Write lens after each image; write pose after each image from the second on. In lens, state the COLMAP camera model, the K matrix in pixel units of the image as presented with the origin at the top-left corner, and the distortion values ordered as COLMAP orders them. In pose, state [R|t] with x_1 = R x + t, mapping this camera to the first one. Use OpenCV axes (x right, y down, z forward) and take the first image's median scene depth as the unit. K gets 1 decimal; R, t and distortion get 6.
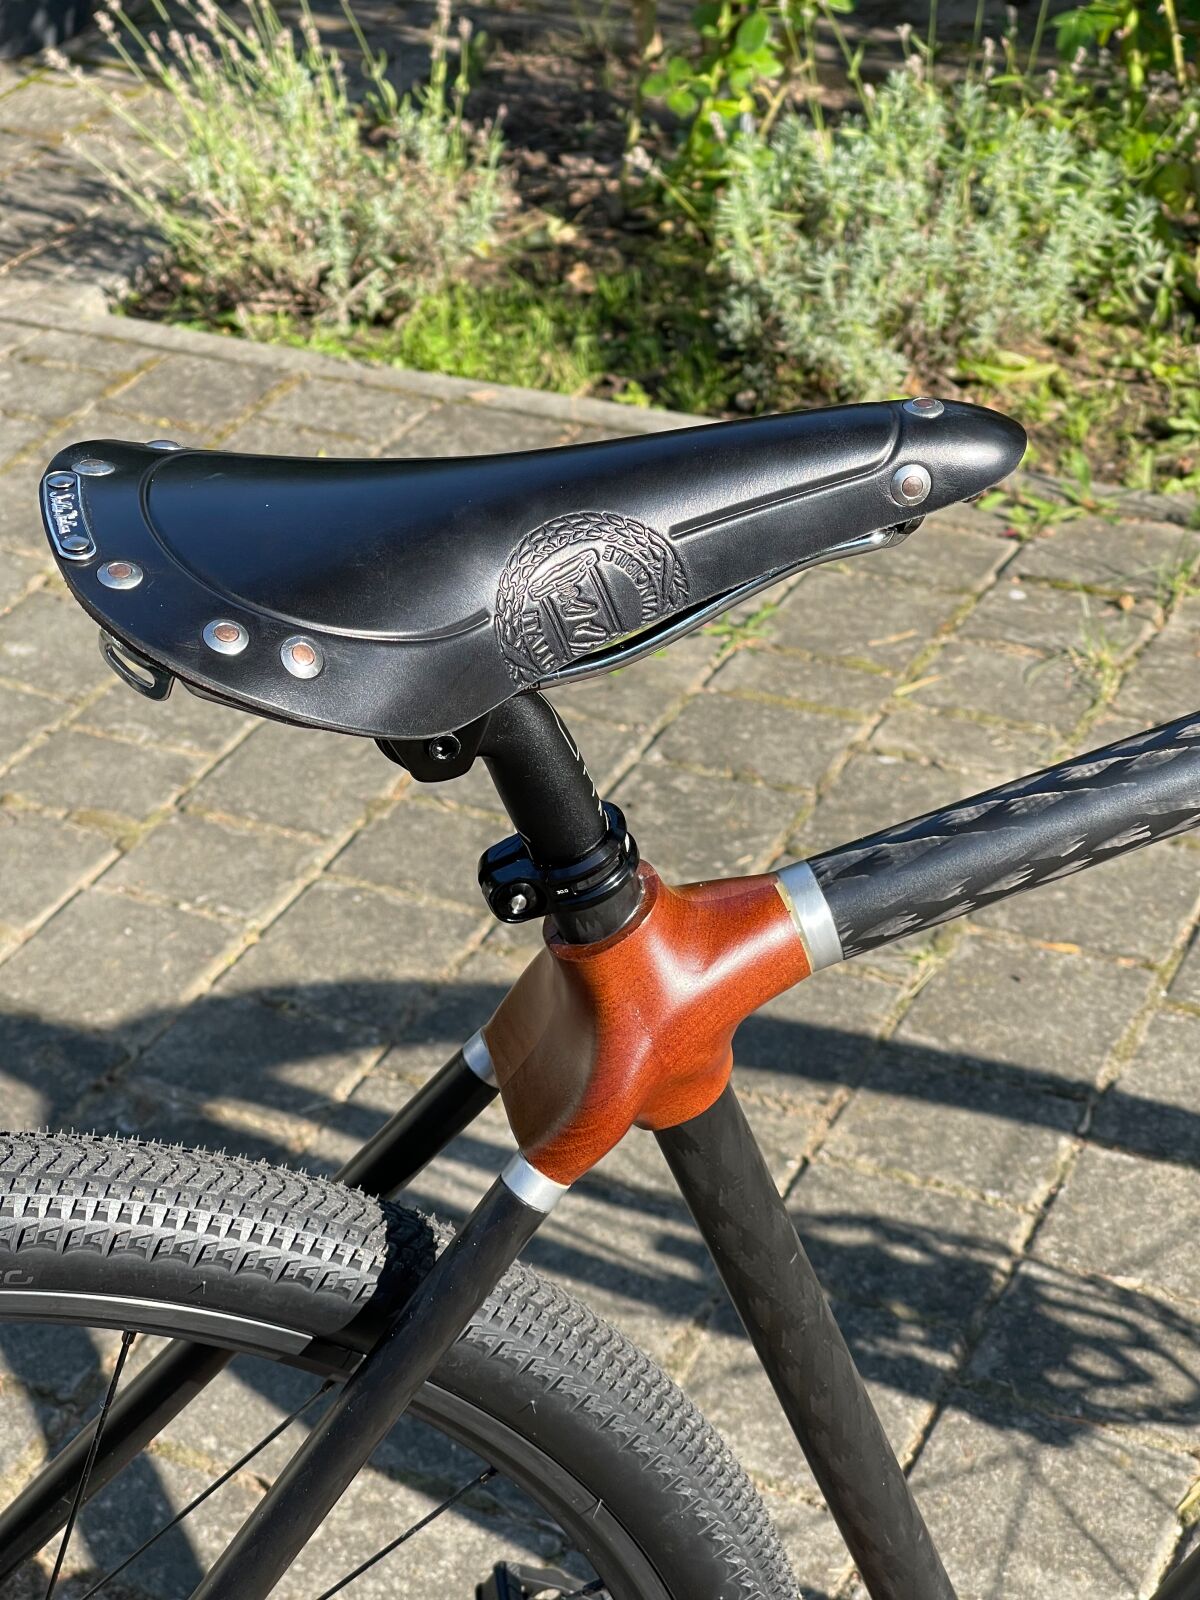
lens RADIAL K [[2922.1, 0, 600.0], [0, 2922.1, 800.0], [0, 0, 1]] dist [0.092325, 0.401073]
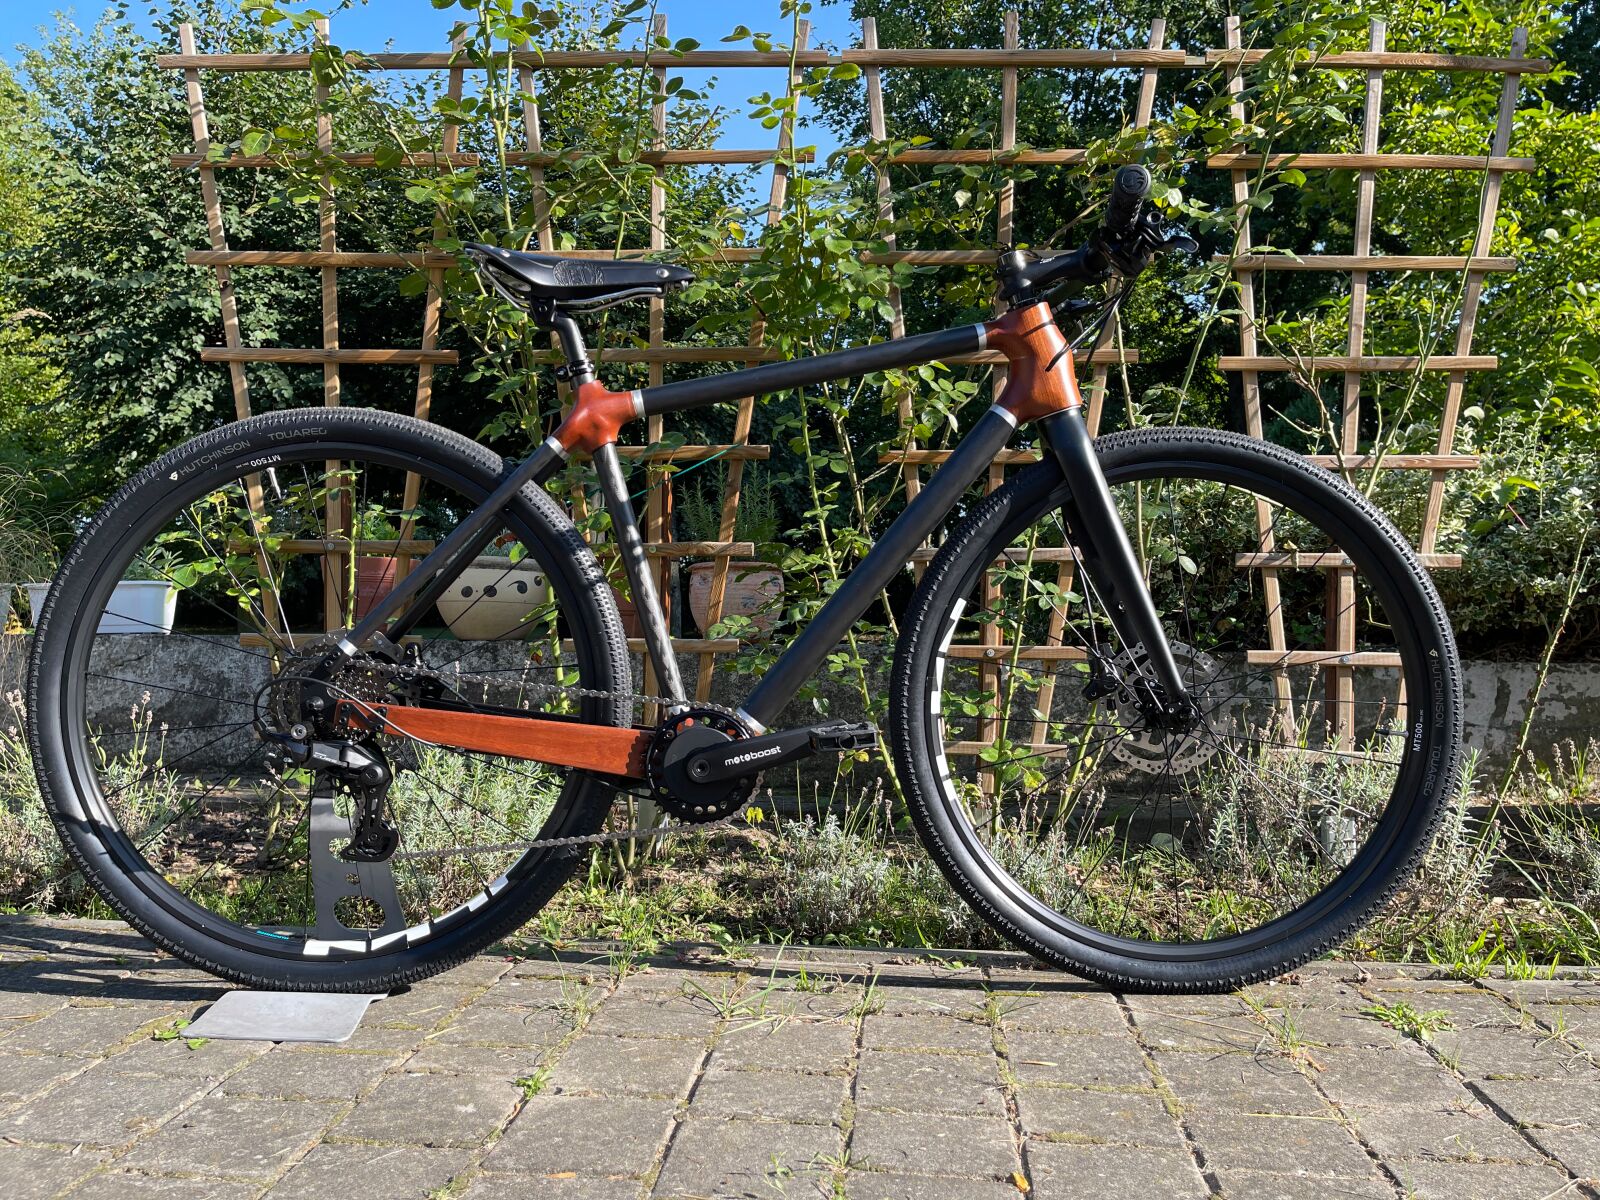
lens RADIAL K [[1183.0, 0, 803.0], [0, 1183.0, 611.3], [0, 0, 1]] dist [0.075824, -0.088300]
pose [[0.930677, 0.049404, 0.362492, 0.054328], [0.152567, 0.848155, -0.507303, 0.106056], [-0.332512, 0.527439, 0.781821, 0.415698]]
